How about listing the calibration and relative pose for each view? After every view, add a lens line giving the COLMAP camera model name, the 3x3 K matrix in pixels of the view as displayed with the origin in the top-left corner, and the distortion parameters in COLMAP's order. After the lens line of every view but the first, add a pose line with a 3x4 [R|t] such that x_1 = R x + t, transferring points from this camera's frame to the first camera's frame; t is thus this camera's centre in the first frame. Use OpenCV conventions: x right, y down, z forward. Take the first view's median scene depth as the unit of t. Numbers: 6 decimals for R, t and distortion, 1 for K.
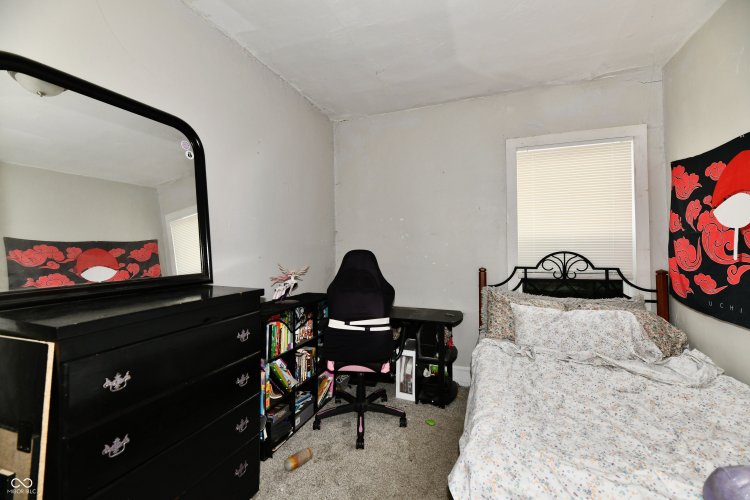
lens RADIAL K [[306.8, 0, 378.6], [0, 306.8, 247.5], [0, 0, 1]] dist [-0.001597, -0.002958]
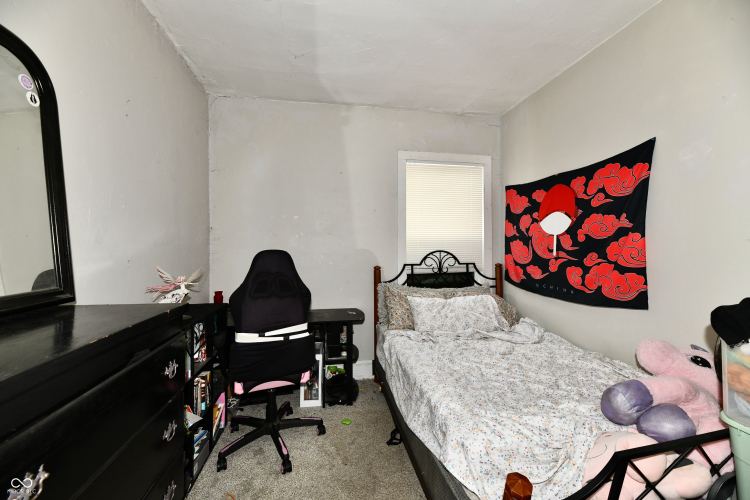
lens RADIAL K [[306.8, 0, 378.1], [0, 306.8, 246.6], [0, 0, 1]] dist [-0.001597, -0.002958]
pose [[0.860685, 0.000579, 0.509138, -0.258254], [-0.000761, 1.000000, 0.000150, -0.002284], [-0.509138, -0.000516, 0.860685, 0.087390]]
